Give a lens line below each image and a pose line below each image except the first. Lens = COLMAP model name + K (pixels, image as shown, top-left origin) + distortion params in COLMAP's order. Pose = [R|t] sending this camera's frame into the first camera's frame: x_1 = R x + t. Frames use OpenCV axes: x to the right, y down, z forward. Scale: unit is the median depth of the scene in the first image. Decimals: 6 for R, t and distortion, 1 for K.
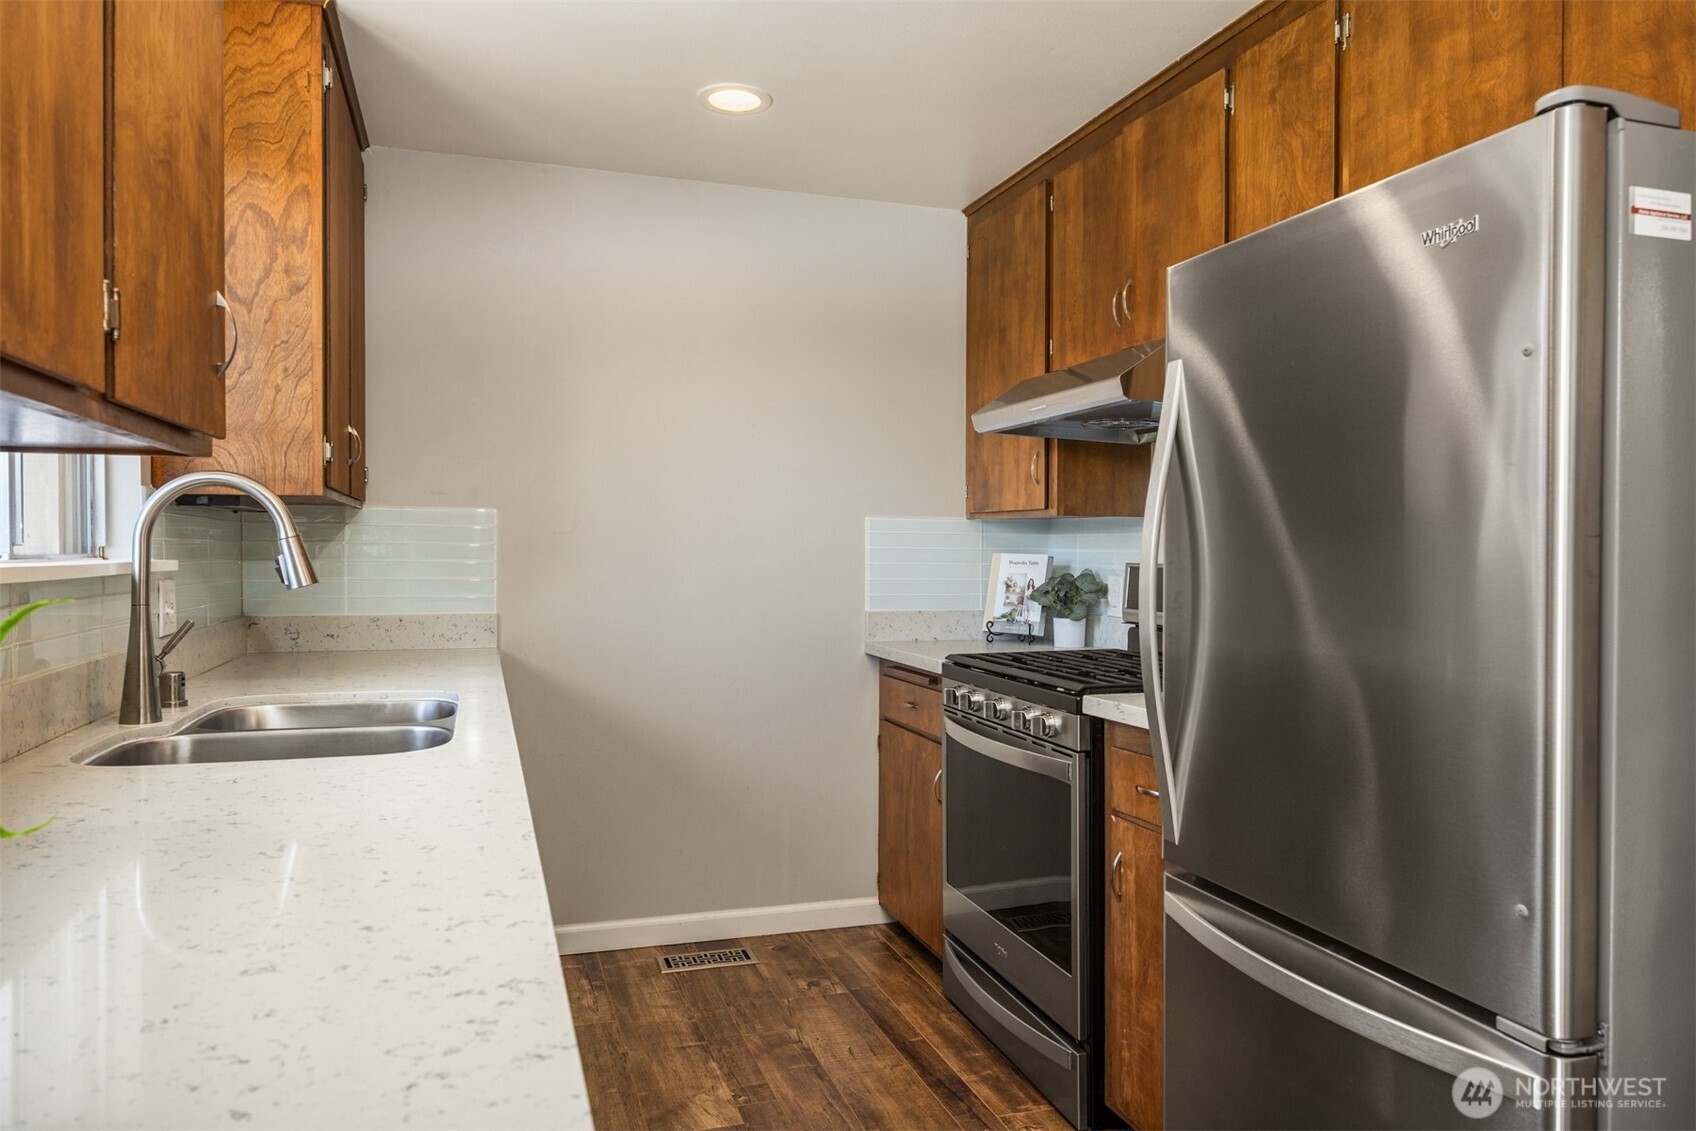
lens RADIAL K [[1157.4, 0, 850.3], [0, 1157.4, 572.0], [0, 0, 1]] dist [0.000654, 0.000523]
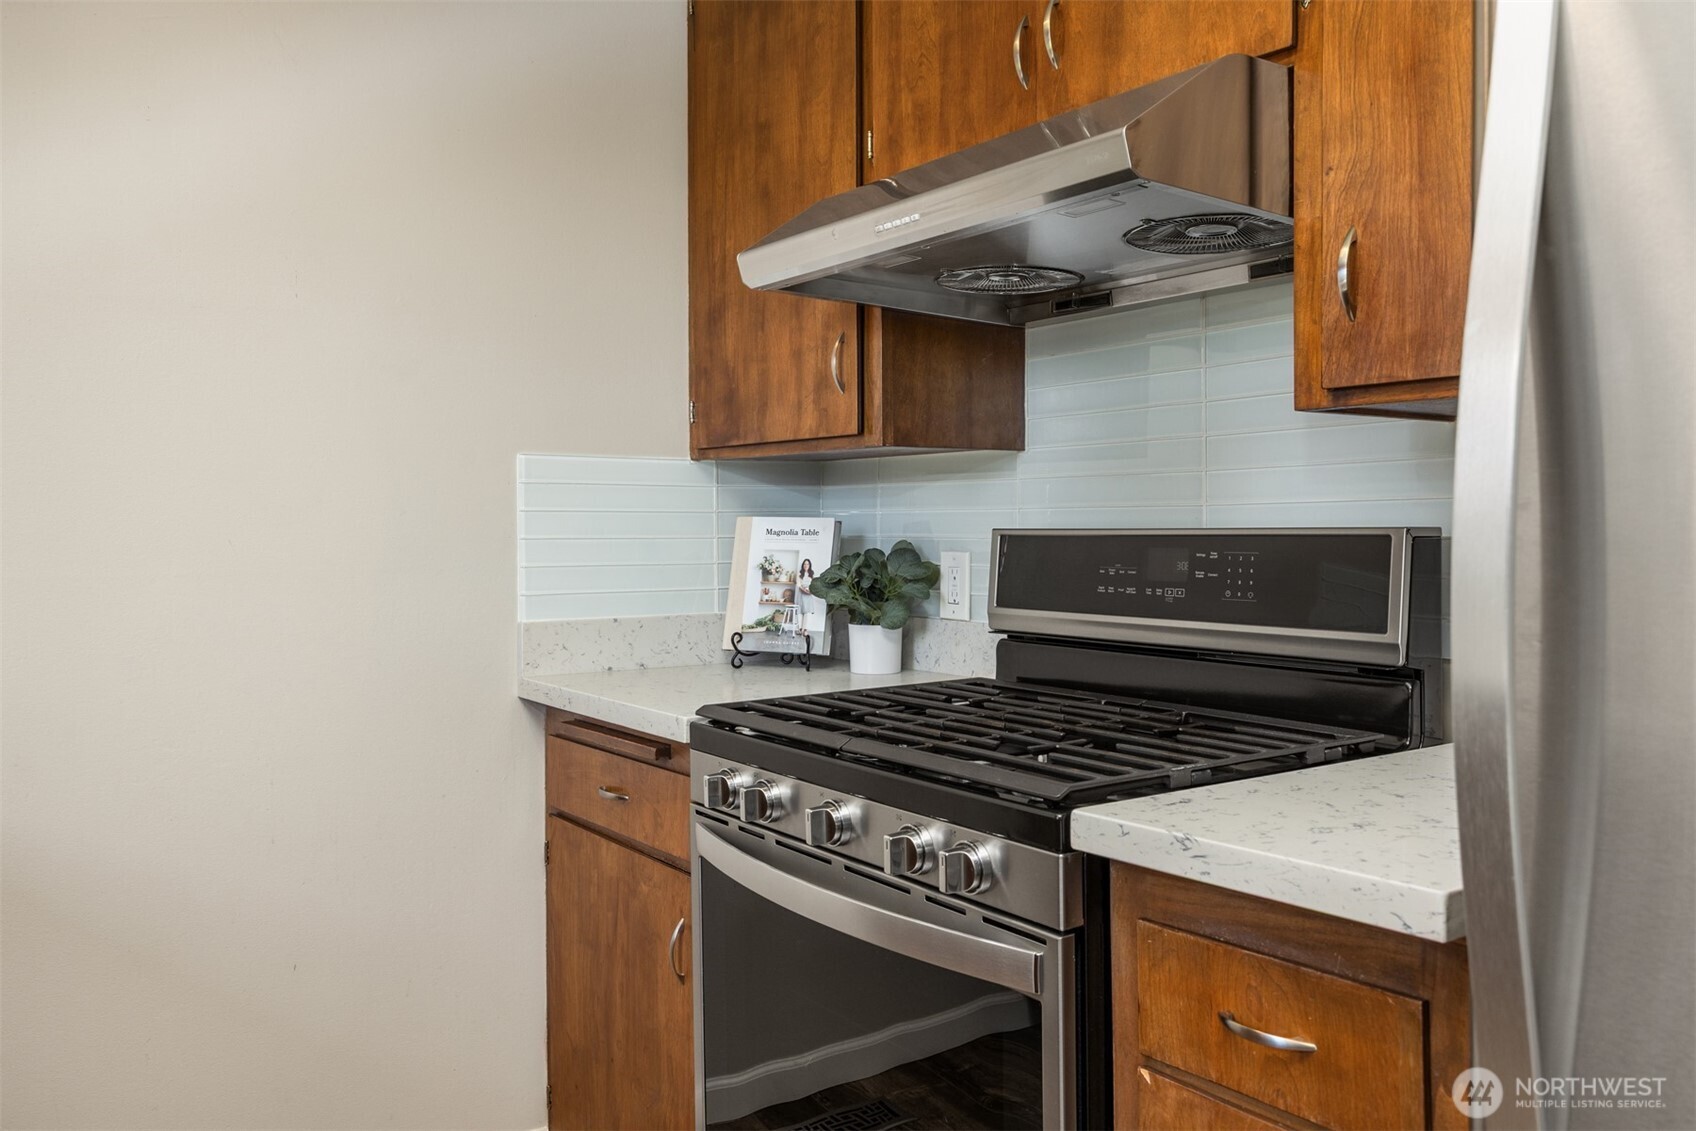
lens RADIAL K [[1347.5, 0, 862.7], [0, 1347.5, 534.5], [0, 0, 1]] dist [-0.016232, 0.000607]
pose [[0.953062, -0.011164, 0.302570, -0.028155], [0.015234, 0.999822, -0.011094, 0.001521], [-0.302392, 0.015182, 0.953063, 0.376672]]
